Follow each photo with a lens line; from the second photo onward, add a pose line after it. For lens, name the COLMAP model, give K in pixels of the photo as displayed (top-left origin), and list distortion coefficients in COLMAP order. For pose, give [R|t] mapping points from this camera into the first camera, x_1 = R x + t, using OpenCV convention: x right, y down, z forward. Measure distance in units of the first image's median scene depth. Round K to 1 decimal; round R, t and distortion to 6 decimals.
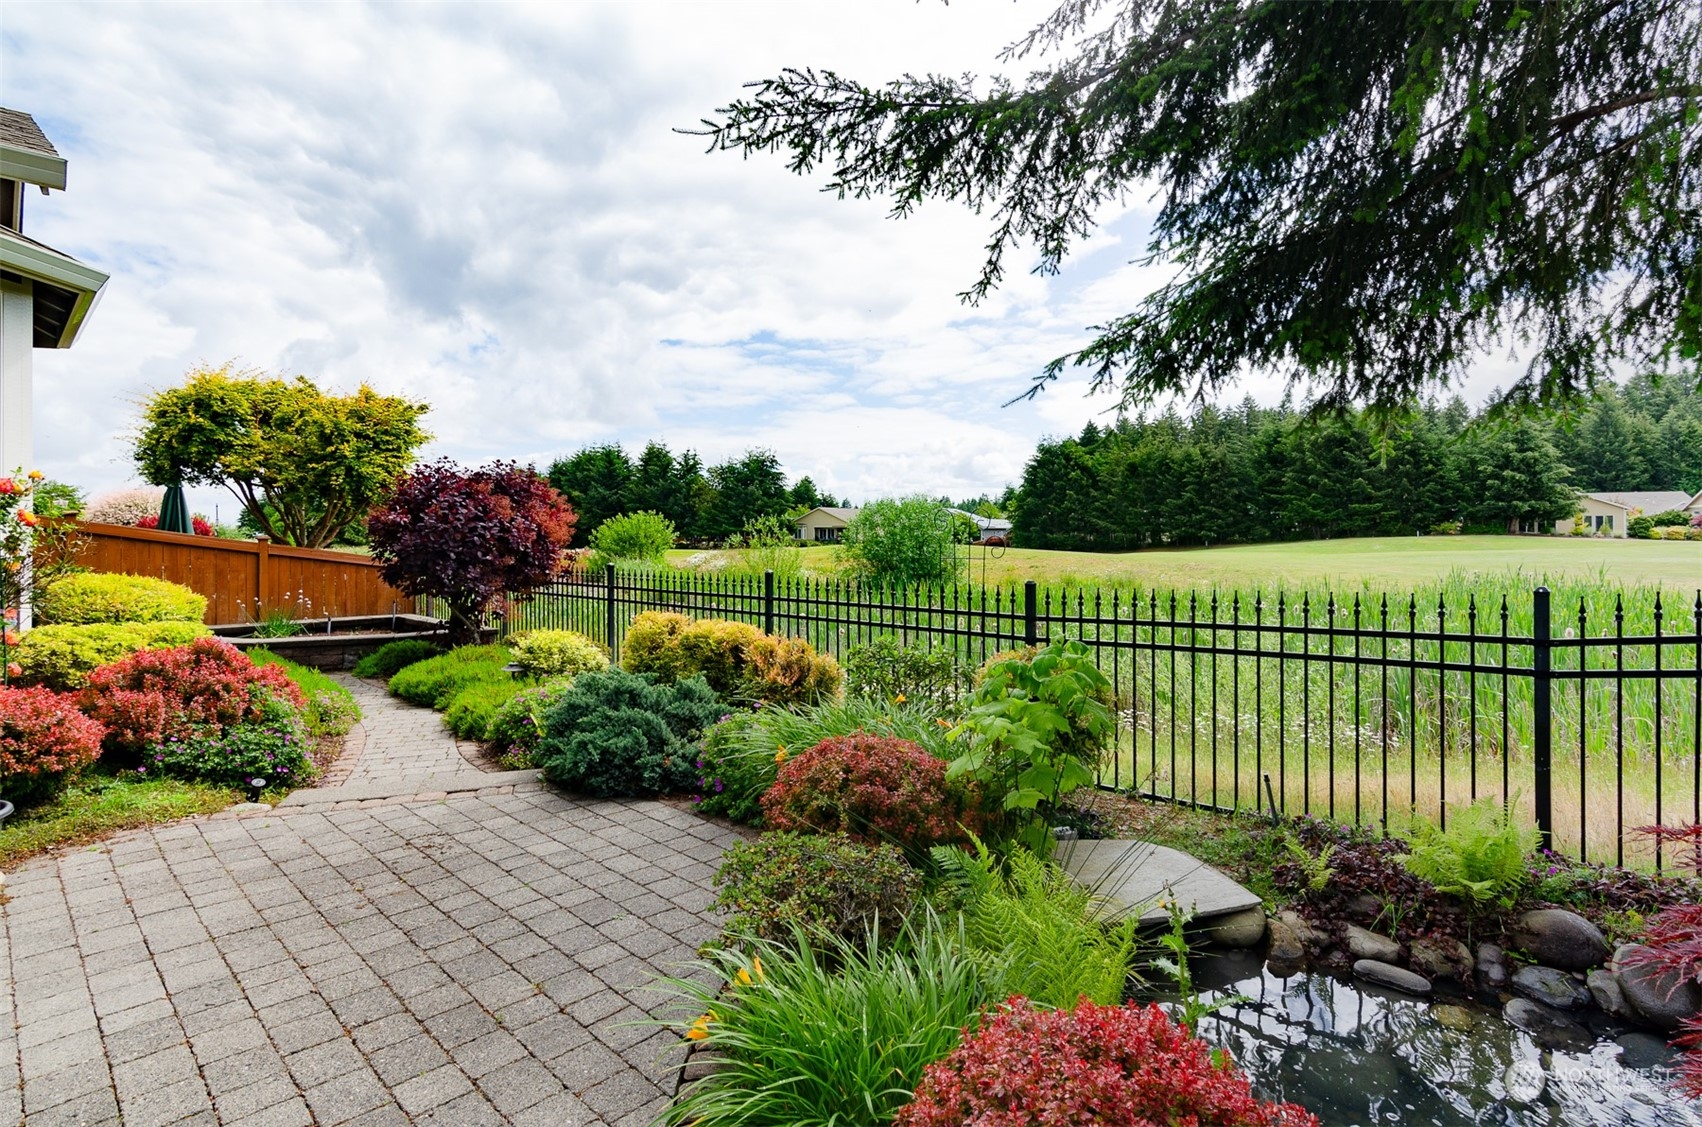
lens RADIAL K [[832.1, 0, 852.6], [0, 832.1, 540.0], [0, 0, 1]] dist [-0.000117, 0.000465]
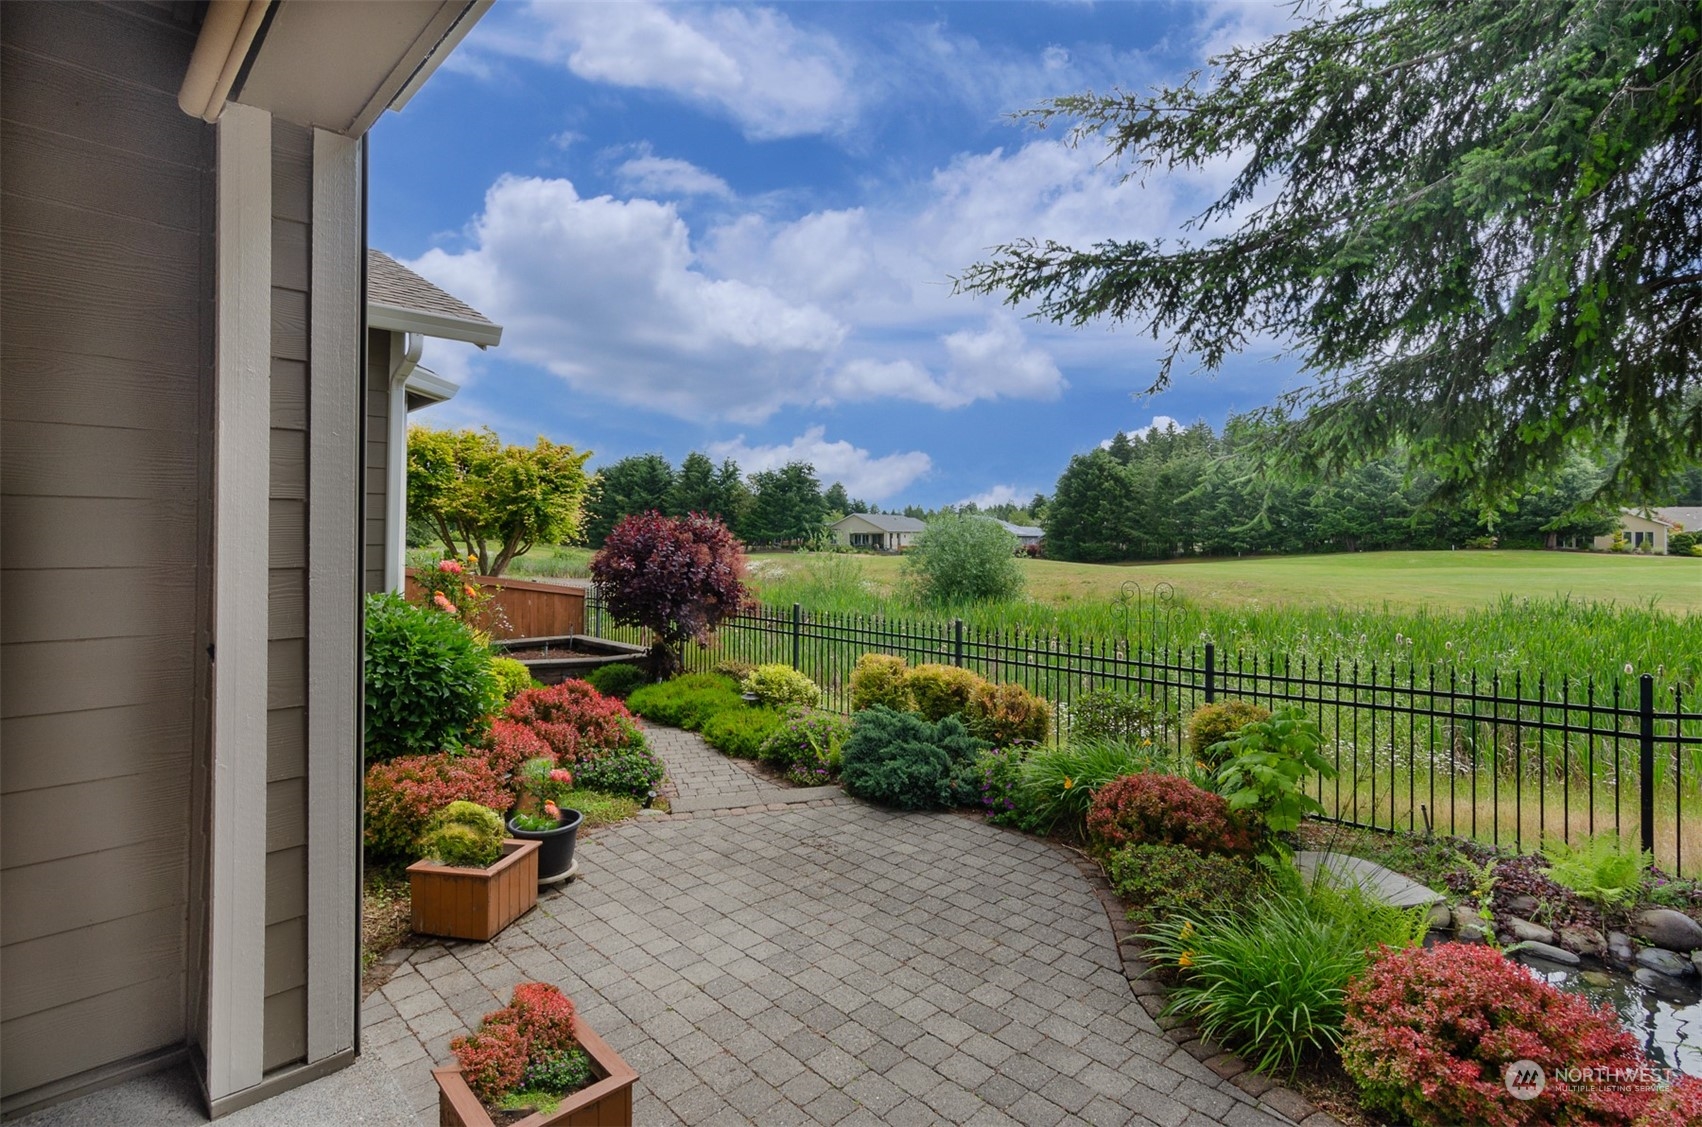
lens RADIAL K [[814.7, 0, 855.9], [0, 814.7, 539.0], [0, 0, 1]] dist [0.002693, 0.000630]
pose [[0.999451, 0.010513, -0.031427, -0.240837], [-0.010698, 0.999926, -0.005719, -0.080946], [0.031365, 0.006052, 0.999490, -0.214806]]
